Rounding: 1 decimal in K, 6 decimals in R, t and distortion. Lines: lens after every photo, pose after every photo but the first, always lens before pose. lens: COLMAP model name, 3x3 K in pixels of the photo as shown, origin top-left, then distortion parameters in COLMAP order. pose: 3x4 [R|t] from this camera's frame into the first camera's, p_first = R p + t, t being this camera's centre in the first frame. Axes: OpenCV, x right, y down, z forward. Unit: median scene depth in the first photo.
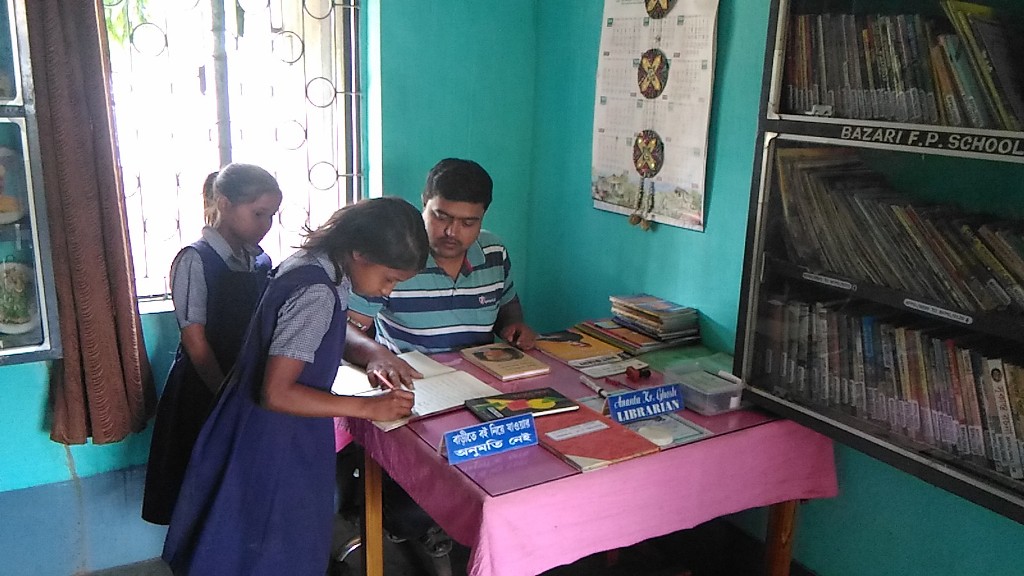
lens RADIAL K [[845.2, 0, 512.0], [0, 845.2, 288.0], [0, 0, 1]] dist [0.075167, -0.123971]
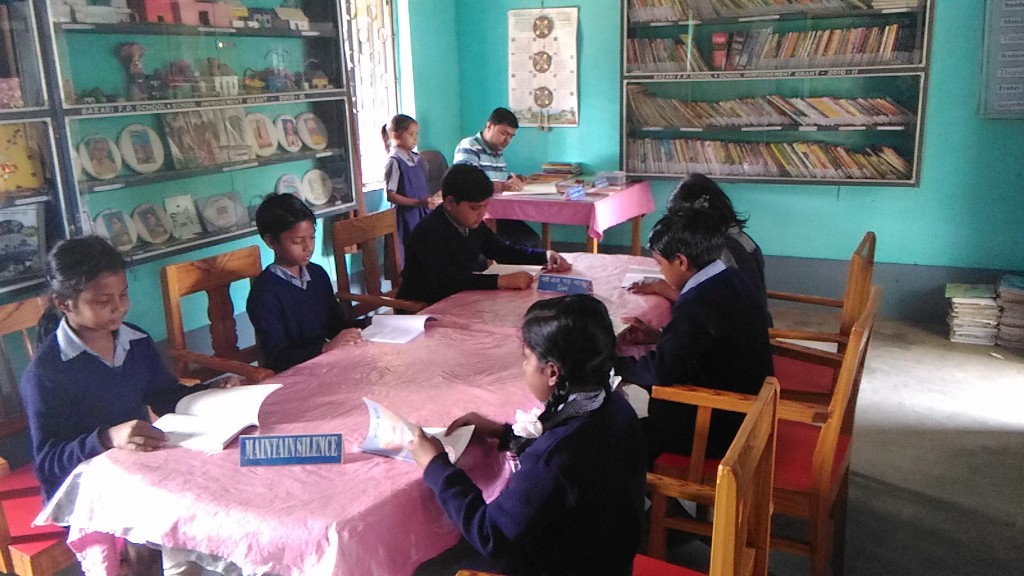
lens RADIAL K [[845.2, 0, 512.0], [0, 845.2, 288.0], [0, 0, 1]] dist [0.075167, -0.123971]
pose [[0.852214, -0.185828, 0.489081, -1.491392], [0.177042, 0.982078, 0.064651, 0.242398], [-0.492329, 0.031491, 0.869839, -1.227520]]
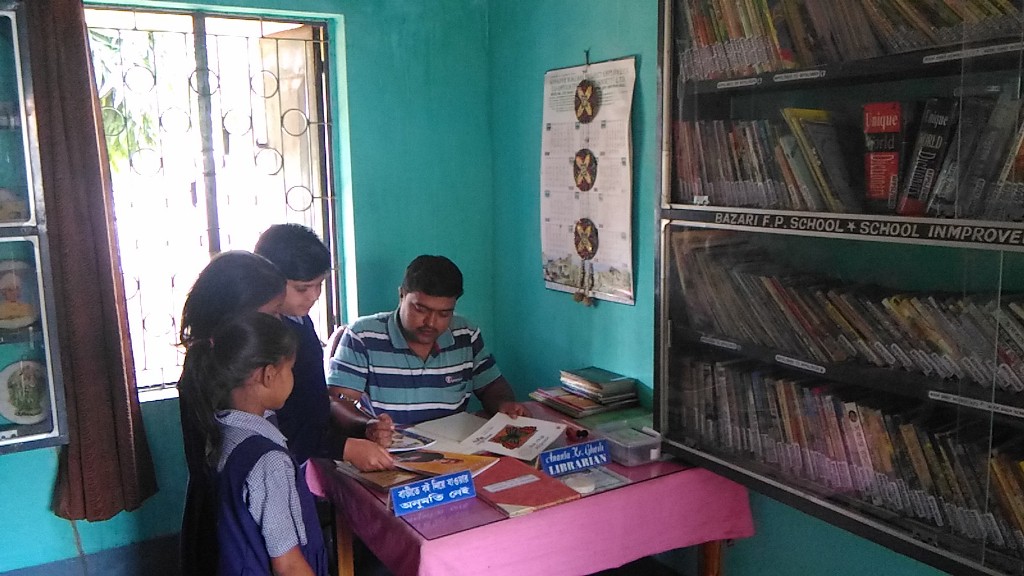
lens RADIAL K [[845.2, 0, 512.0], [0, 845.2, 288.0], [0, 0, 1]] dist [0.075167, -0.123971]
pose [[0.998770, -0.046972, -0.015881, 0.102280], [0.045234, 0.994335, -0.096183, 0.014723], [0.020309, 0.095346, 0.995237, -0.158225]]
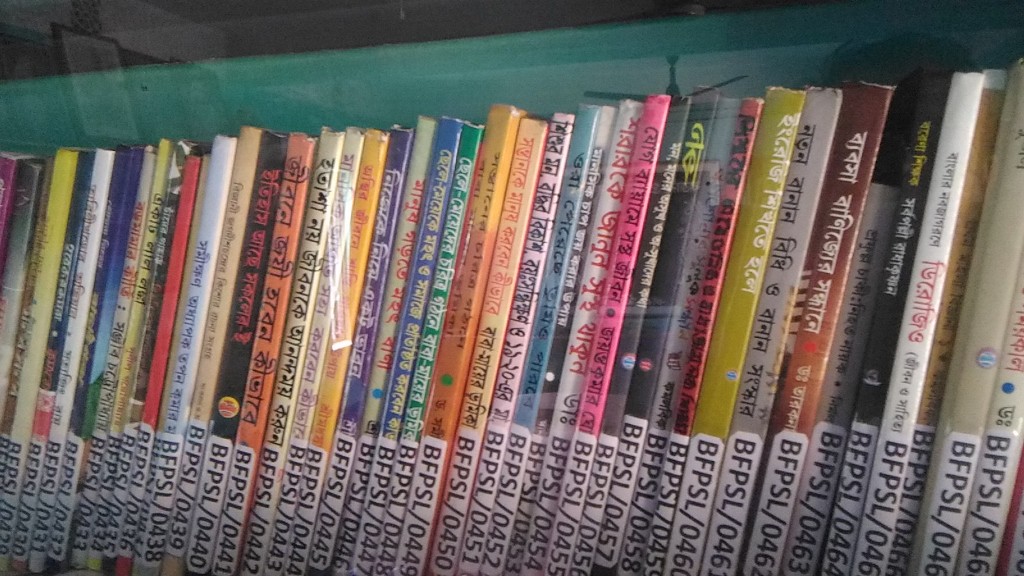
lens RADIAL K [[845.2, 0, 512.0], [0, 845.2, 288.0], [0, 0, 1]] dist [0.075167, -0.123971]
pose [[0.689443, -0.103178, 0.716953, 0.538391], [0.222256, 0.972190, -0.073818, -0.105482], [-0.689398, 0.210240, 0.693202, 0.276908]]
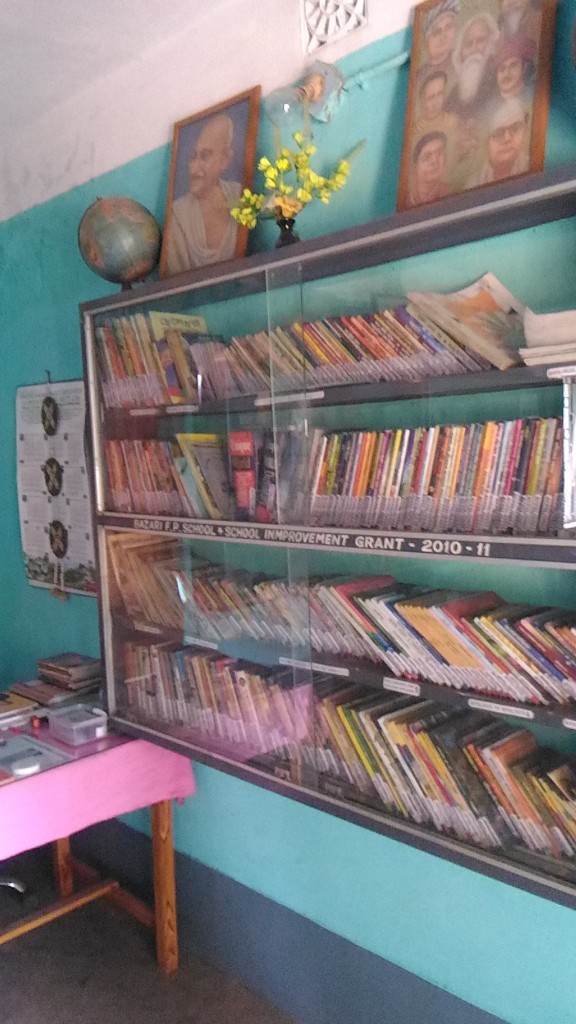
lens RADIAL K [[845.2, 0, 288.0], [0, 845.2, 512.0], [0, 0, 1]] dist [0.075167, -0.123971]
pose [[0.970431, -0.094478, 0.222121, 0.284953], [0.126930, 0.982451, -0.136670, 0.020120], [-0.205311, 0.160822, 0.965393, -0.363190]]
